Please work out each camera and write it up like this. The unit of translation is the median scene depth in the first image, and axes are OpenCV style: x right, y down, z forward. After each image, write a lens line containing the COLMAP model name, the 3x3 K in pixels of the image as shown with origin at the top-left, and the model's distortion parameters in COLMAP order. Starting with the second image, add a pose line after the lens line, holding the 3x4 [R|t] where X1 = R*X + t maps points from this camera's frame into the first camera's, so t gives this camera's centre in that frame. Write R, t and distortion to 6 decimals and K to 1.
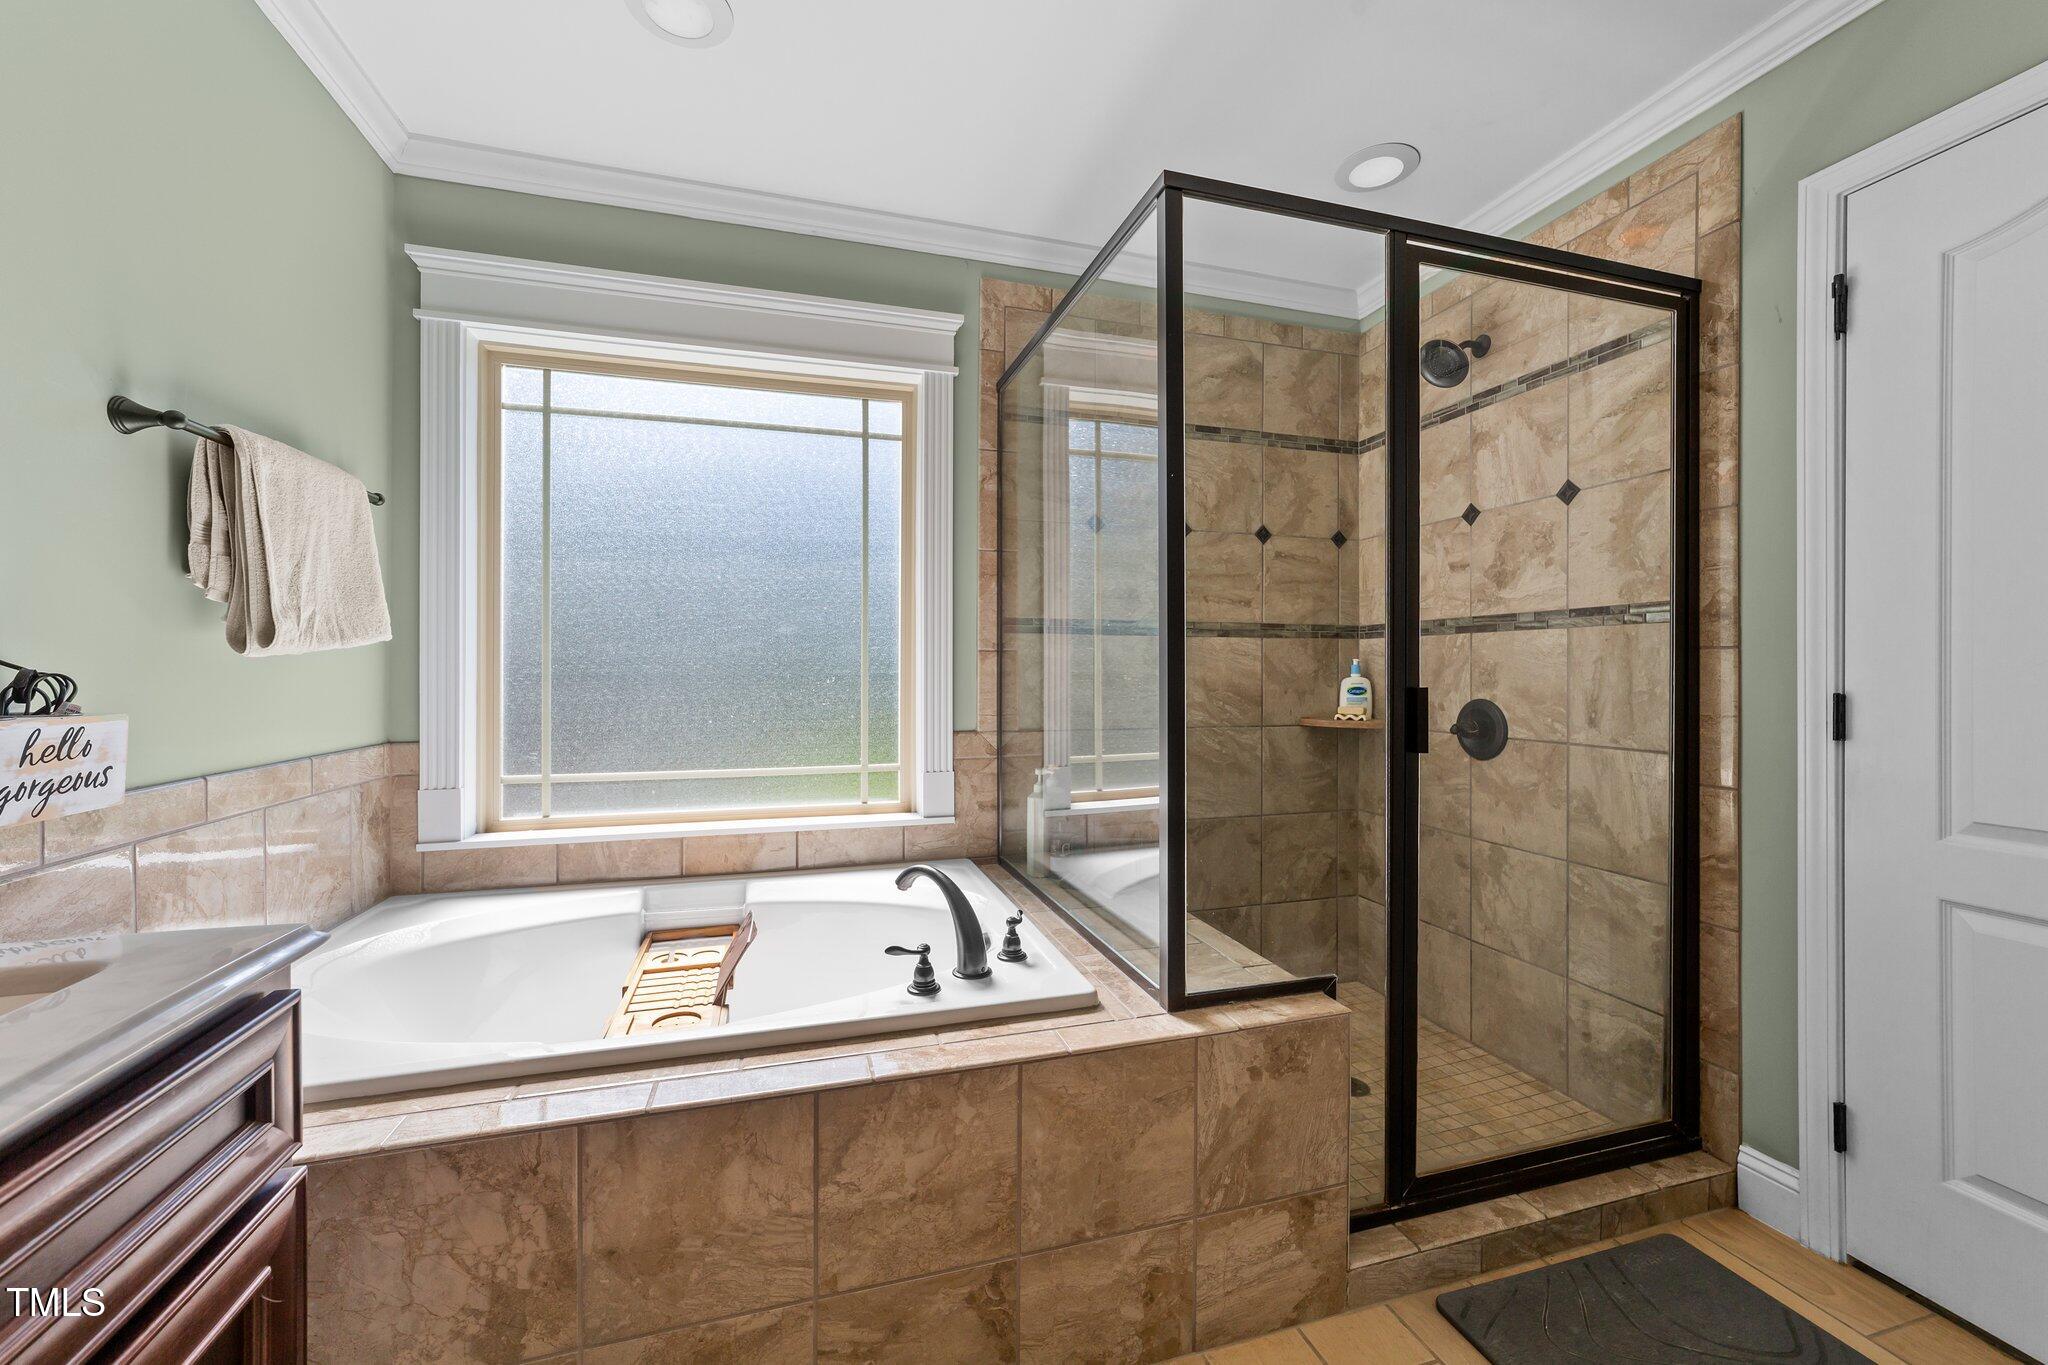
lens RADIAL K [[791.9, 0, 1017.0], [0, 791.9, 669.2], [0, 0, 1]] dist [-0.019910, 0.009076]
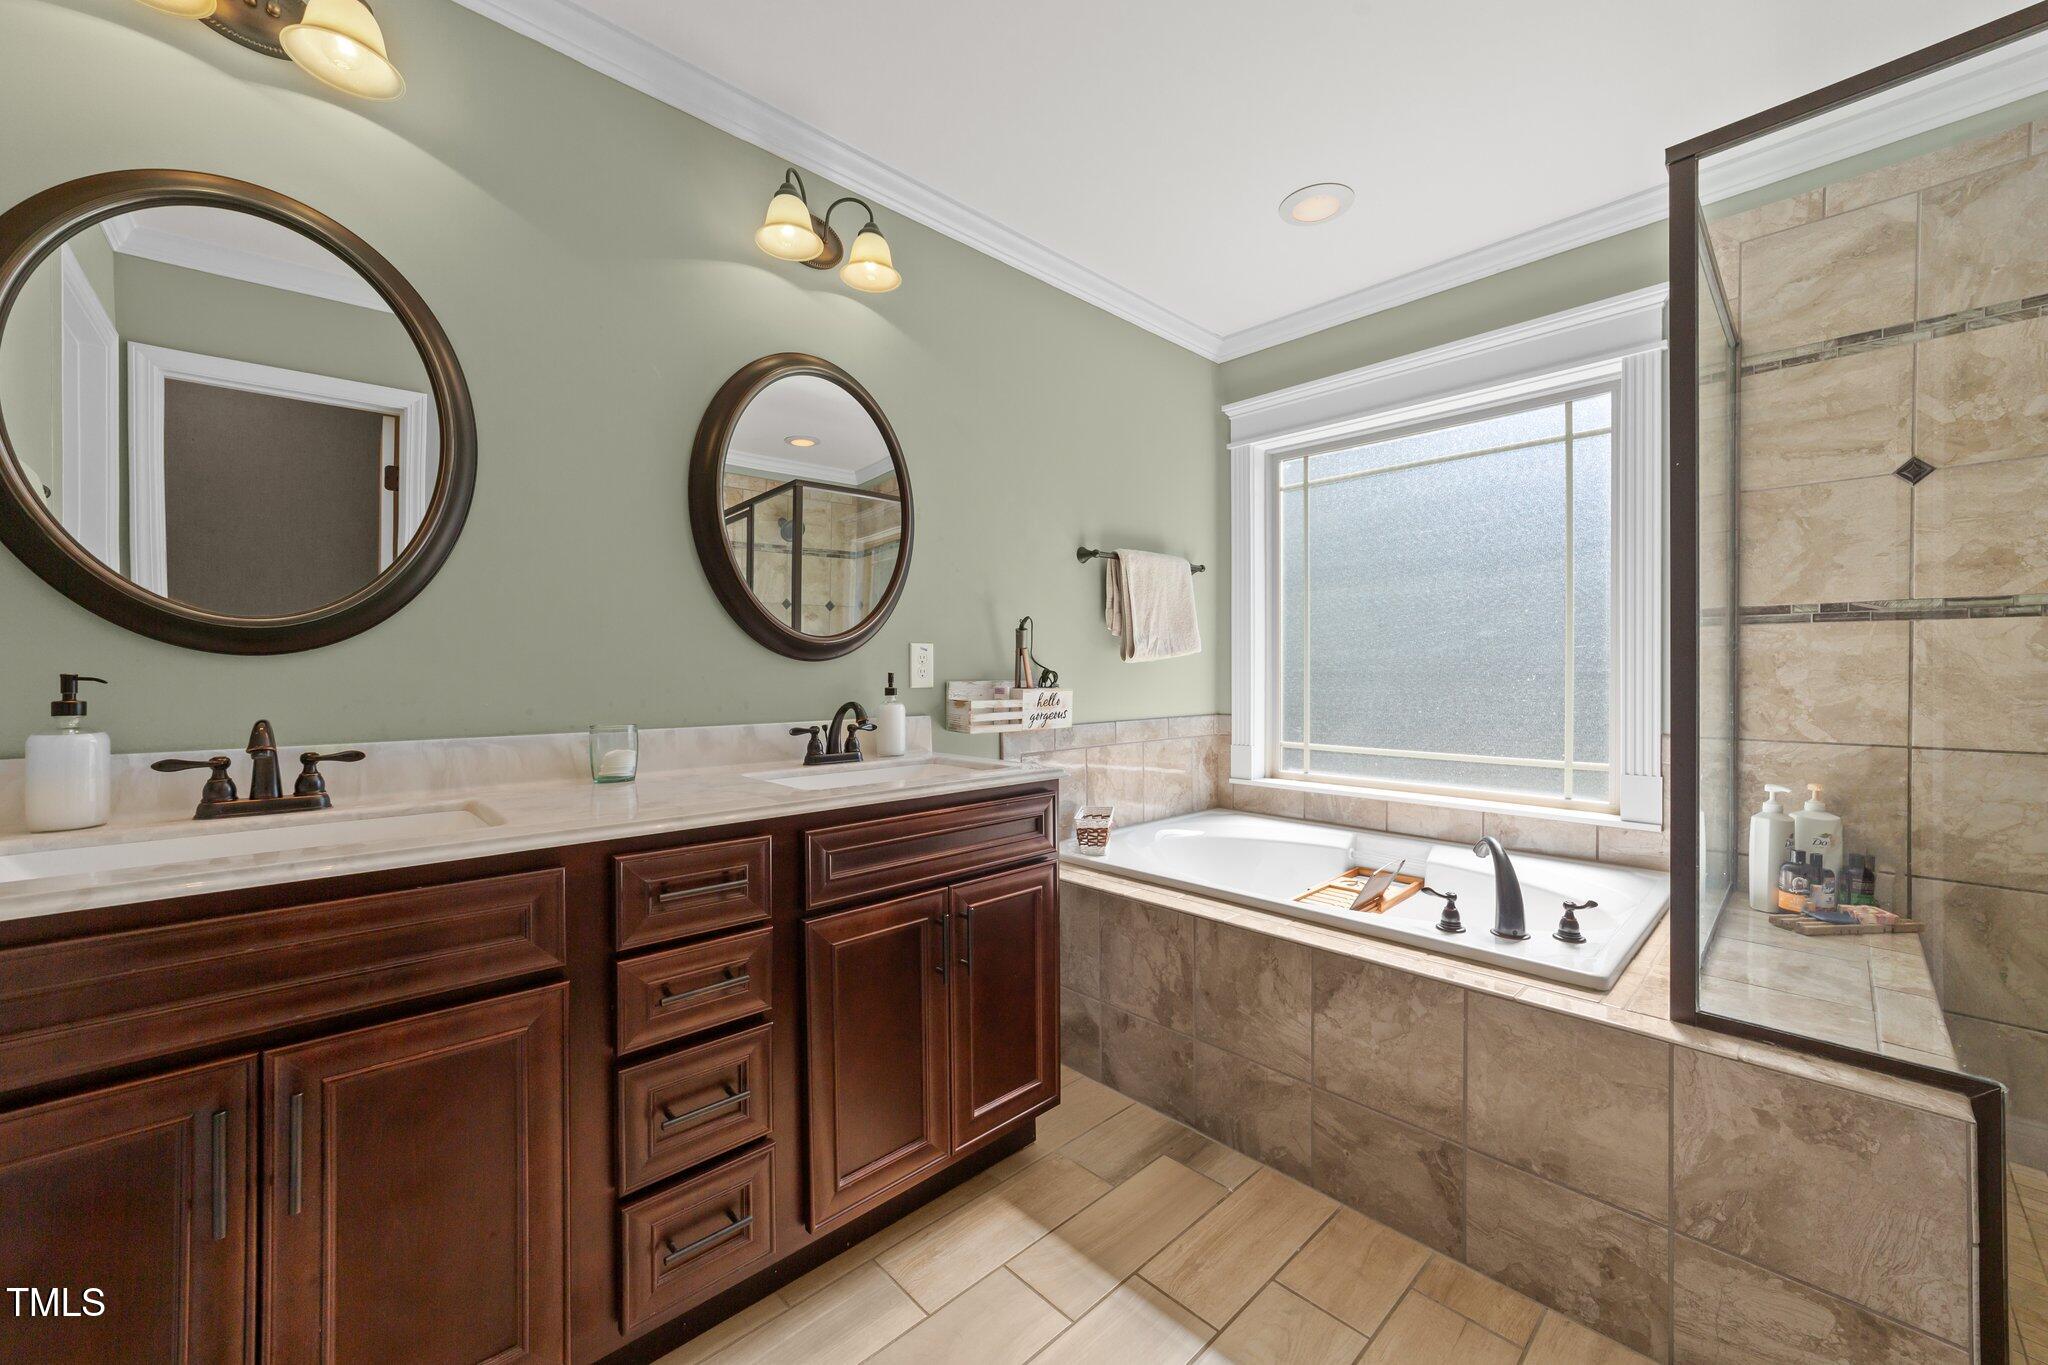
lens RADIAL K [[791.9, 0, 1027.8], [0, 791.9, 675.4], [0, 0, 1]] dist [-0.019910, 0.009076]
pose [[0.451976, 0.002963, -0.892025, 0.621281], [0.003165, 0.999983, 0.004926, 0.004405], [0.892024, -0.005050, 0.451959, -0.123322]]
